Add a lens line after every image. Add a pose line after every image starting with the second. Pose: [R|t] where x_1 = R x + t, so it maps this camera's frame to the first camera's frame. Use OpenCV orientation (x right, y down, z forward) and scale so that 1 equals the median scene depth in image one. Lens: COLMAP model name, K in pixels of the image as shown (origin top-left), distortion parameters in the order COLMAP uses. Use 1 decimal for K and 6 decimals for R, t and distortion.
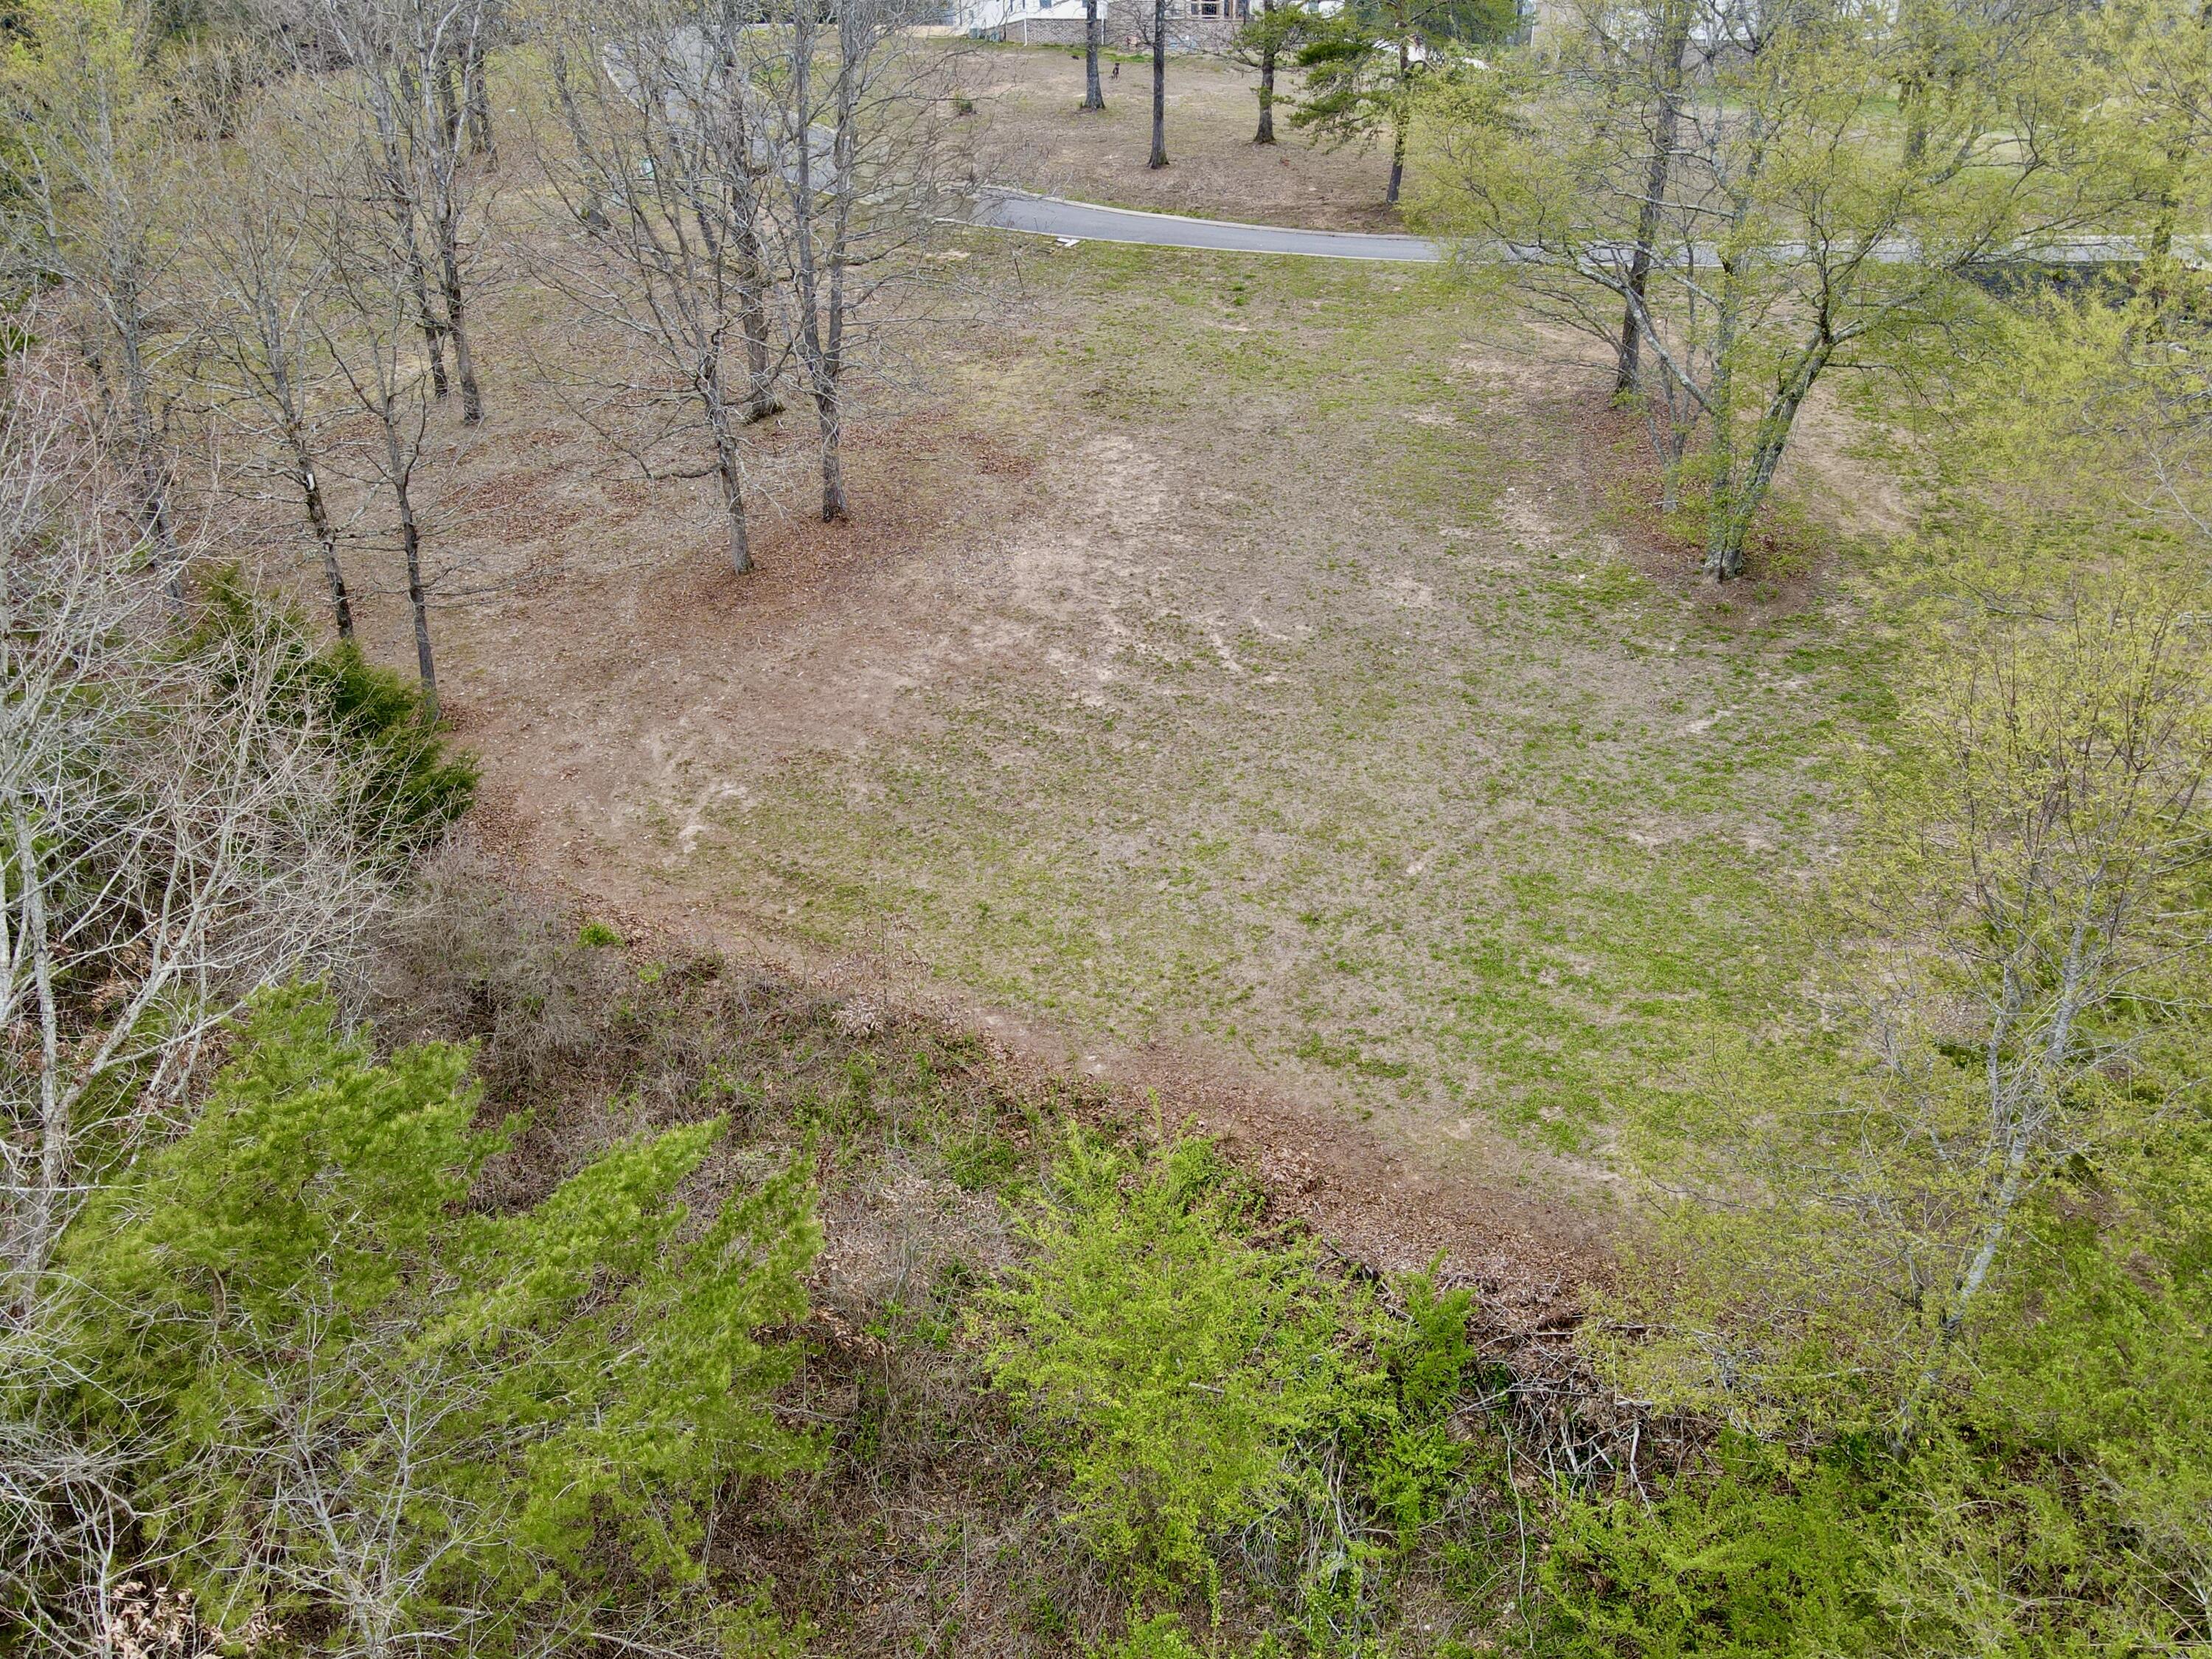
lens RADIAL K [[1624.4, 0, 1112.7], [0, 1624.4, 825.9], [0, 0, 1]] dist [0.001024, 0.026252]
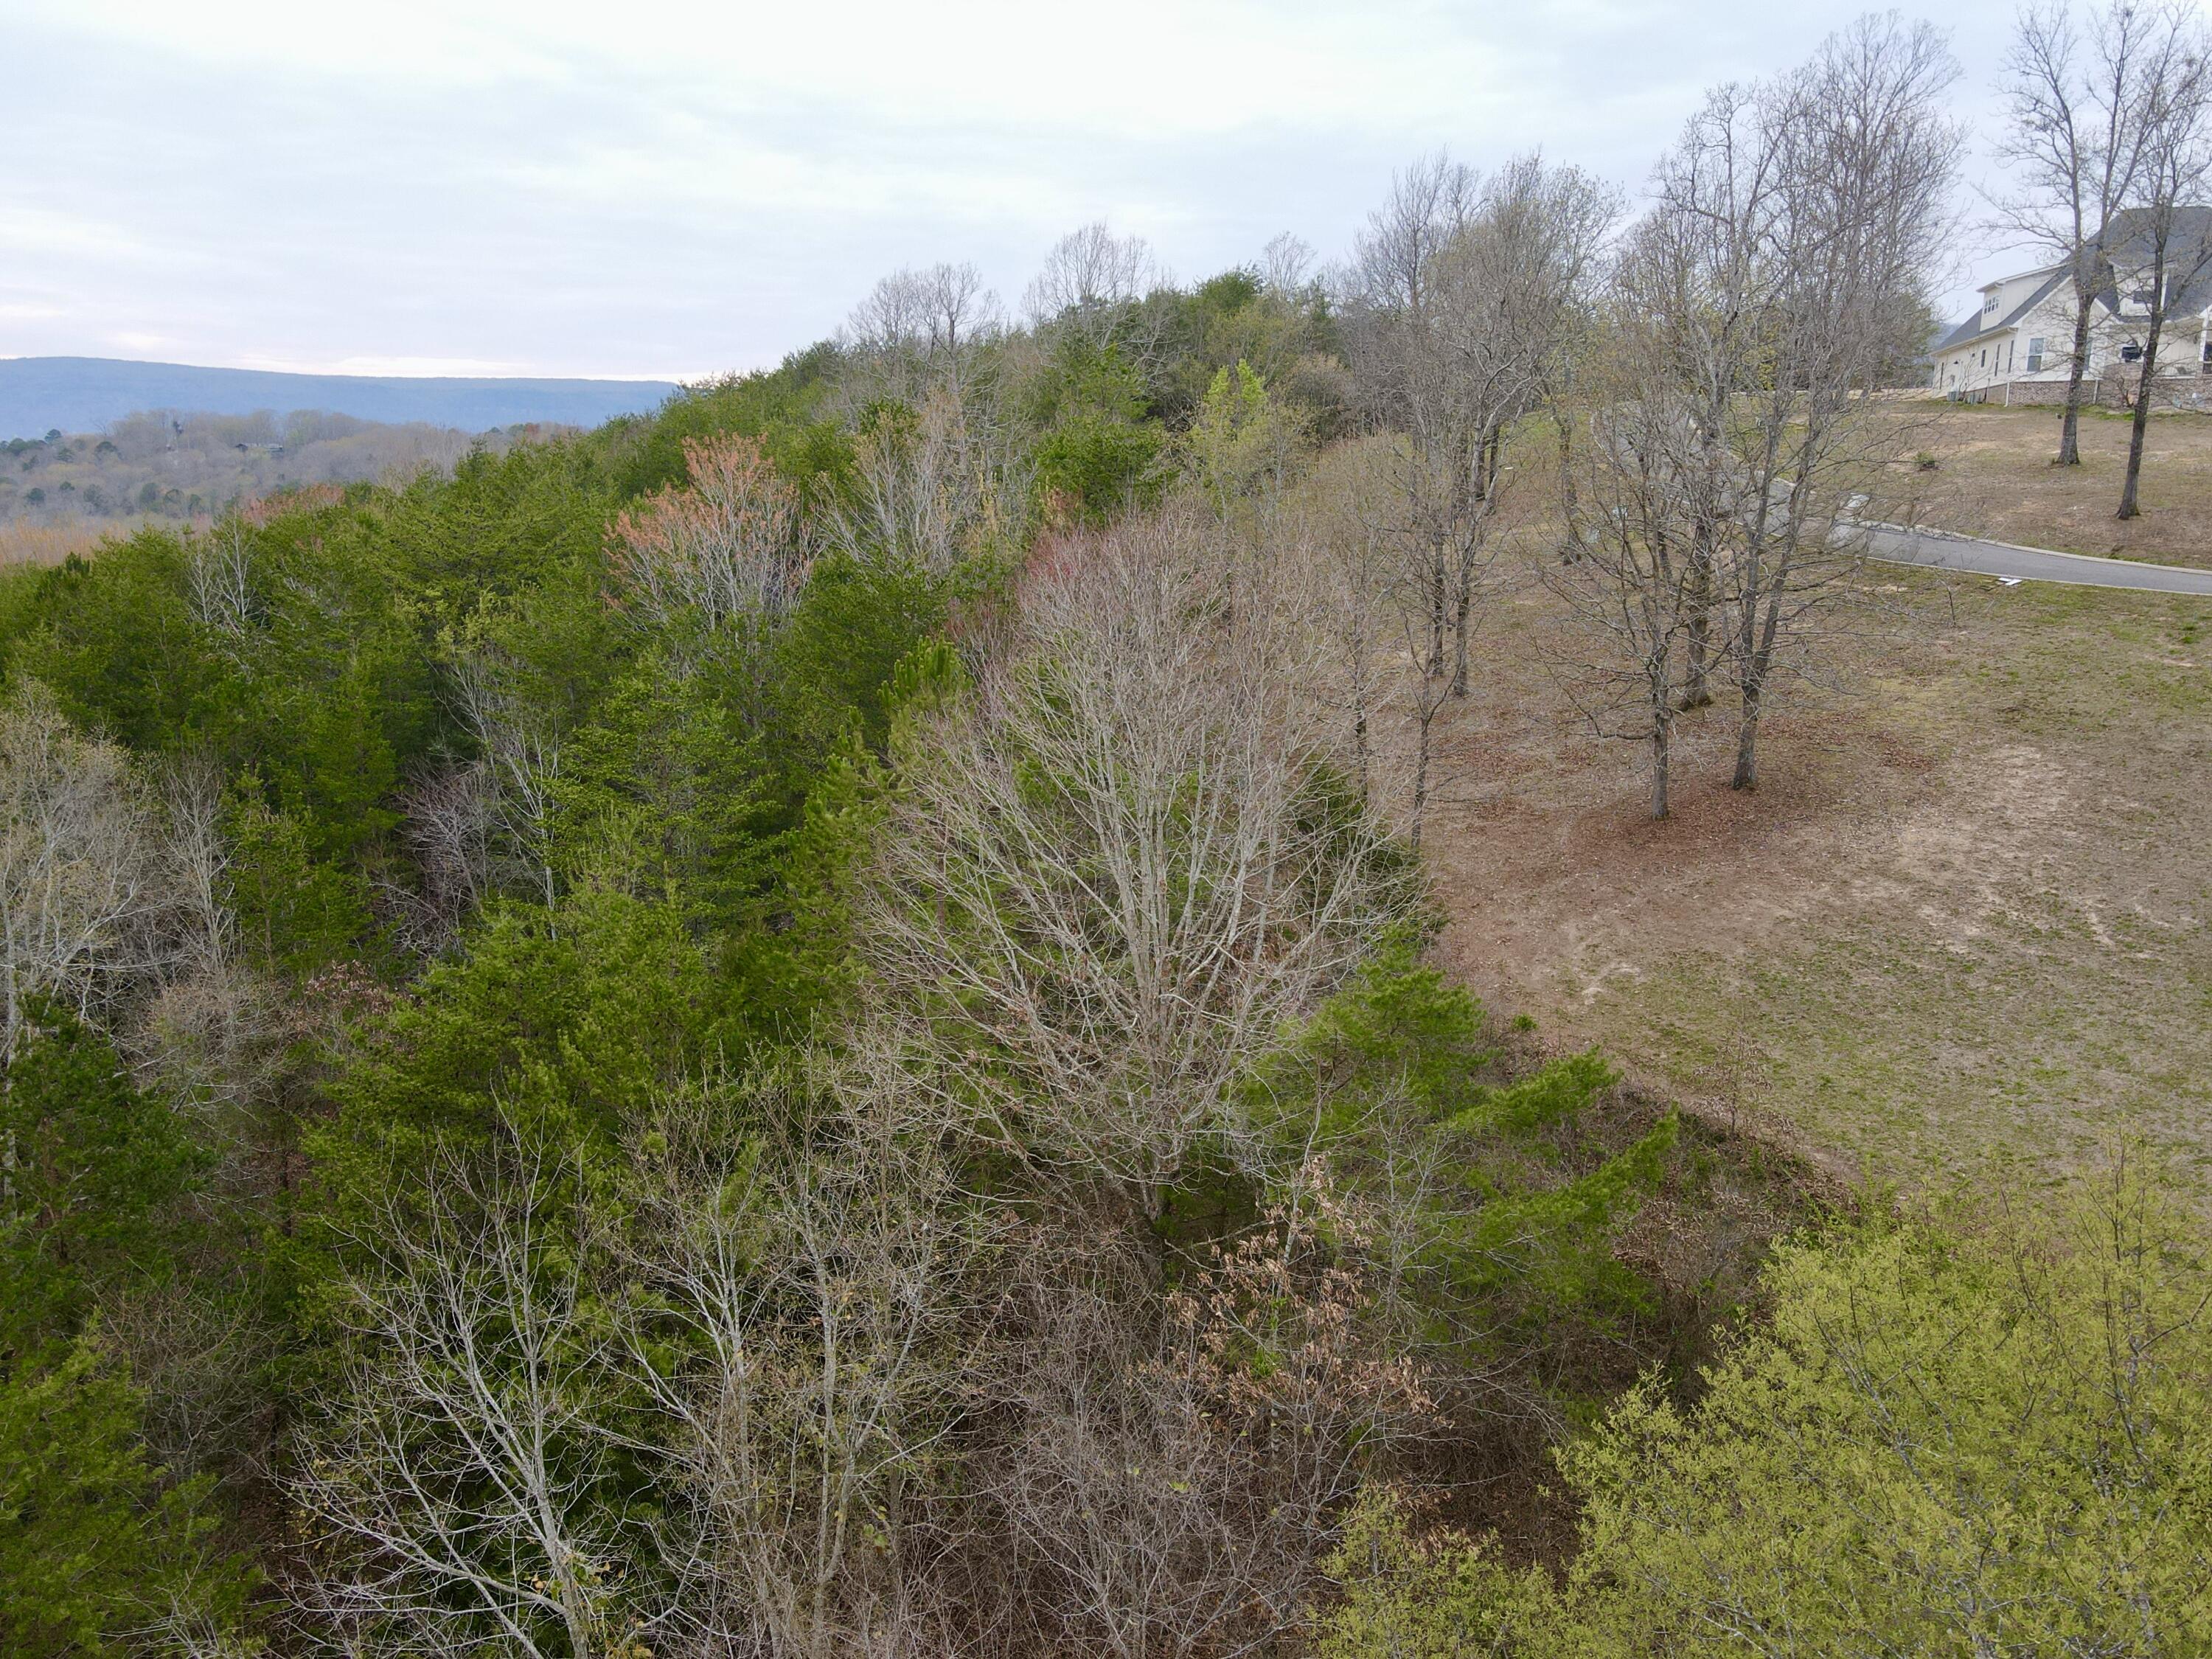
lens RADIAL K [[1624.4, 0, 1104.3], [0, 1624.4, 827.3], [0, 0, 1]] dist [0.001024, 0.026252]
pose [[0.853227, 0.114261, -0.508870, 0.046872], [-0.210120, 0.968327, -0.134883, 0.115351], [0.477341, 0.222010, 0.850210, -0.277406]]
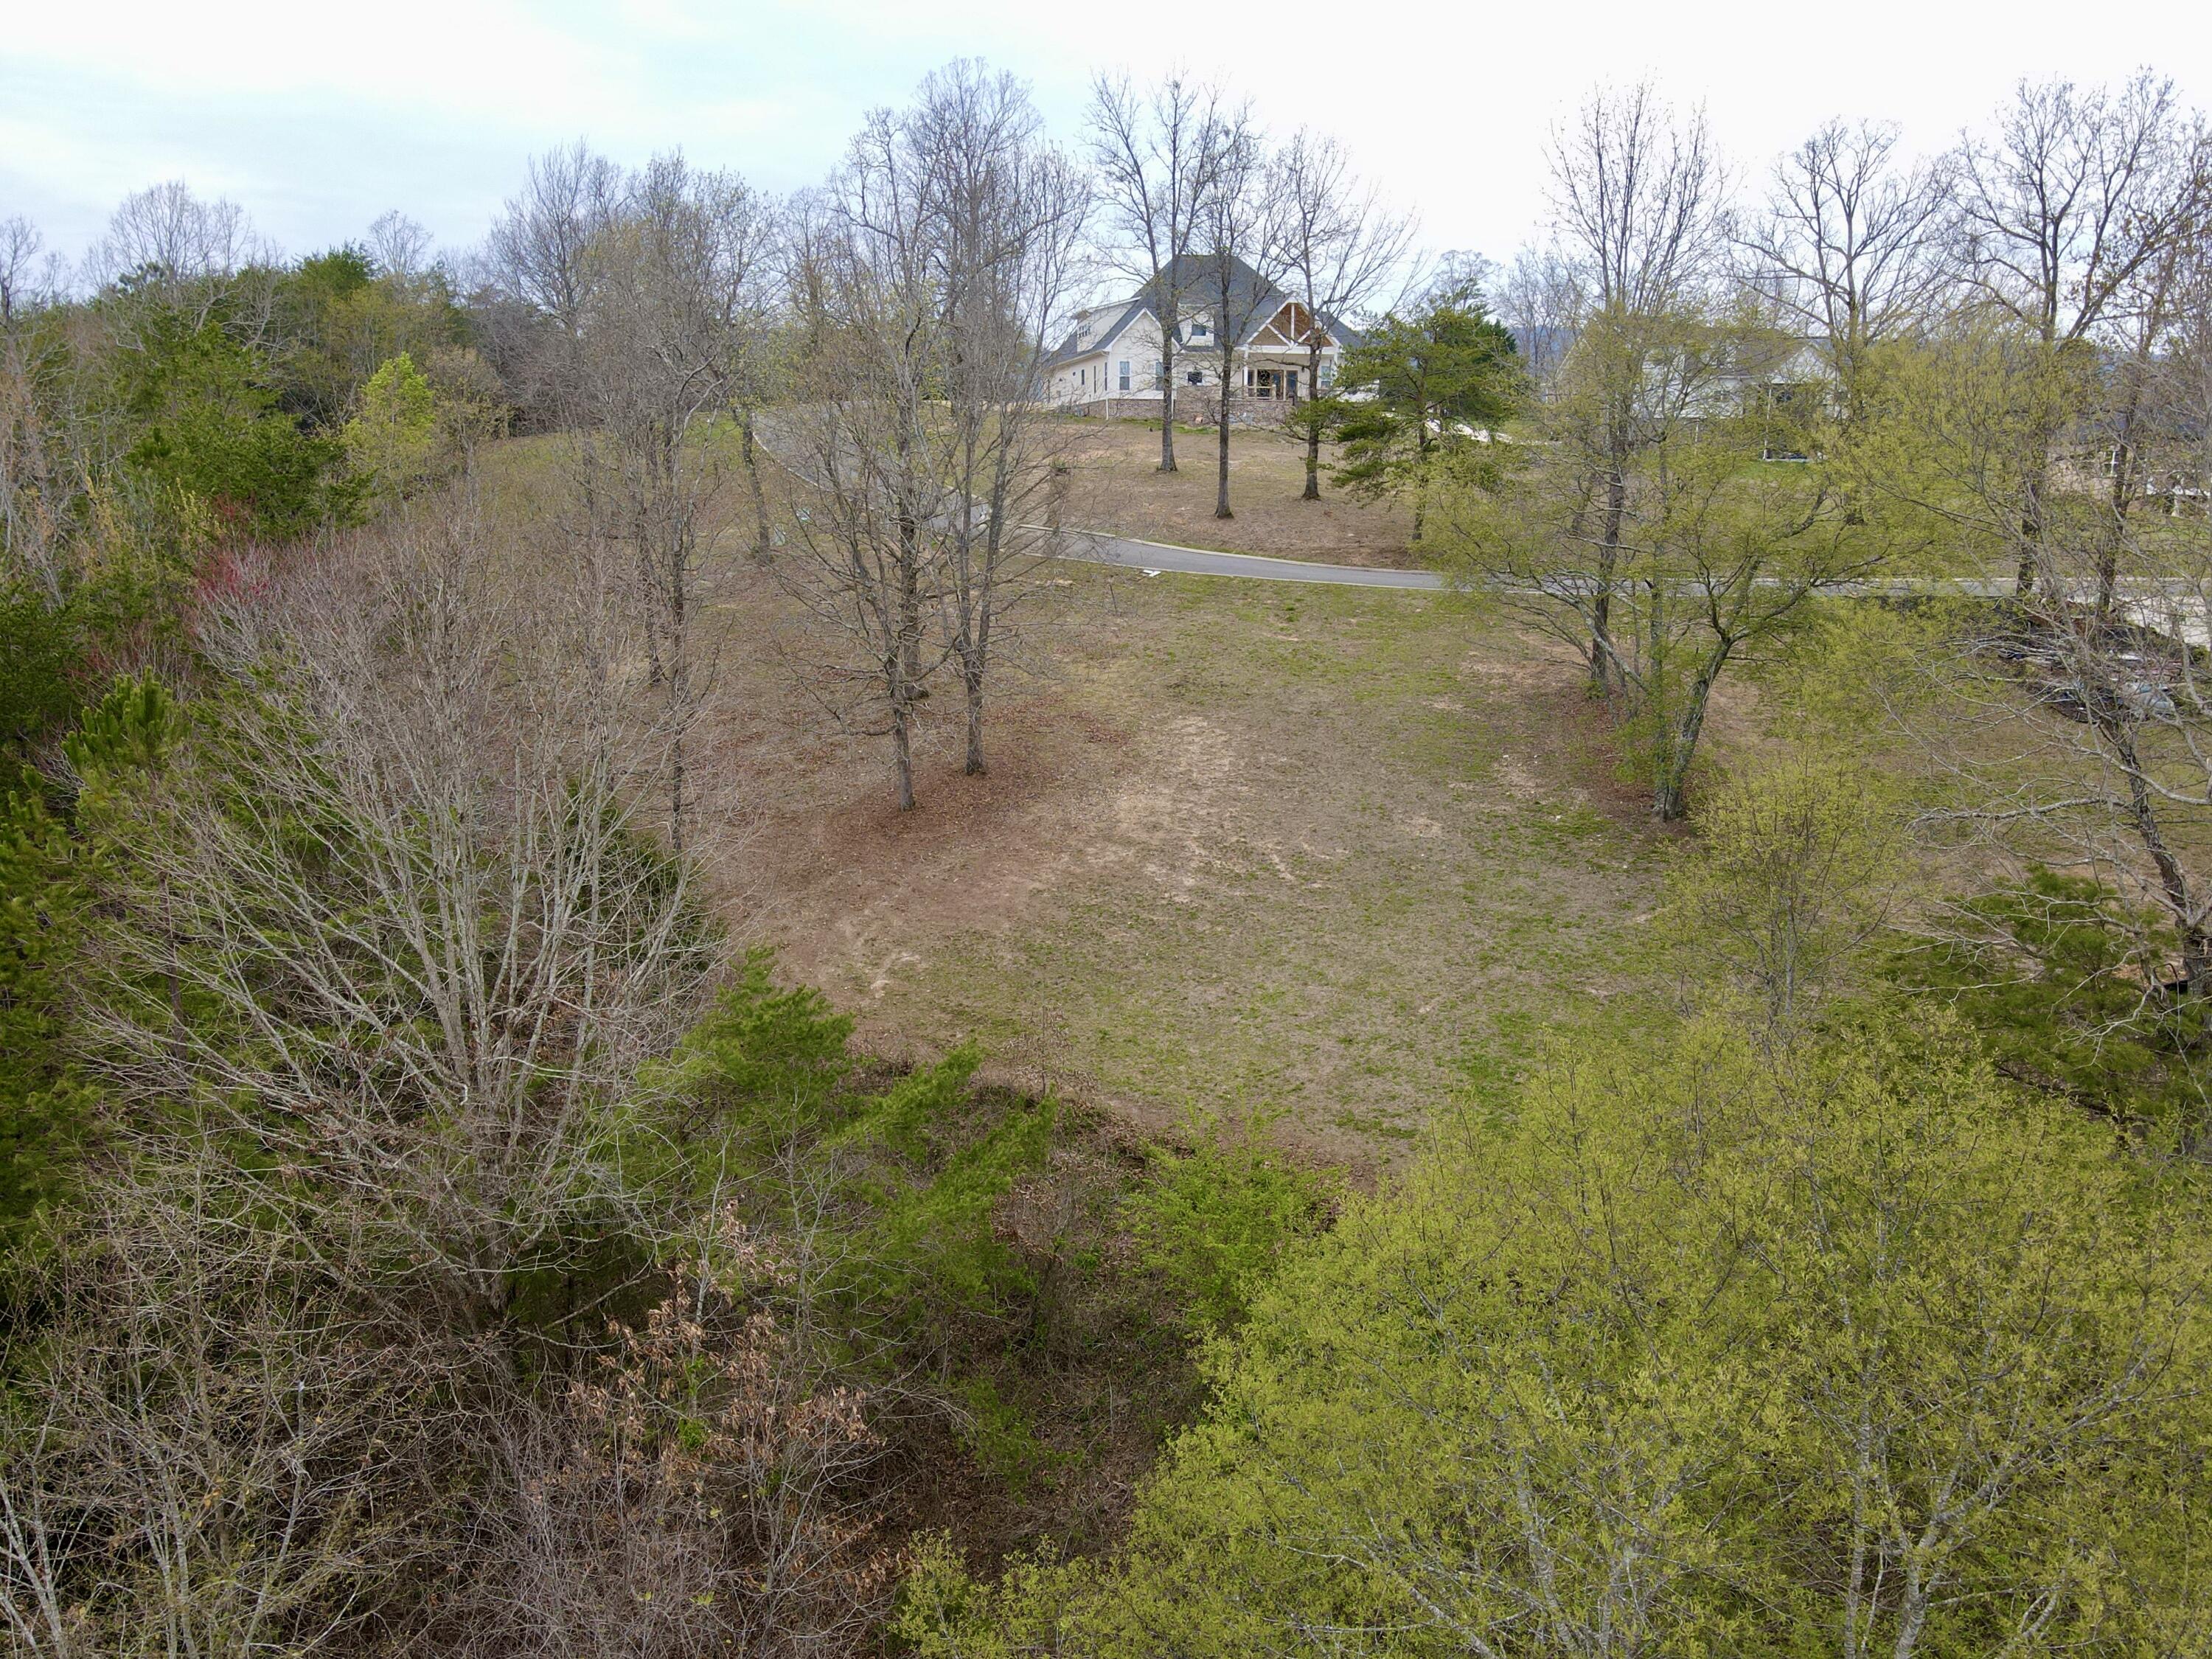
lens RADIAL K [[1624.4, 0, 1113.0], [0, 1624.4, 830.2], [0, 0, 1]] dist [0.001024, 0.026252]
pose [[0.999408, 0.012939, -0.031878, -0.024090], [-0.018875, 0.980894, -0.193625, 0.115468], [0.028764, 0.194112, 0.980558, -0.279091]]
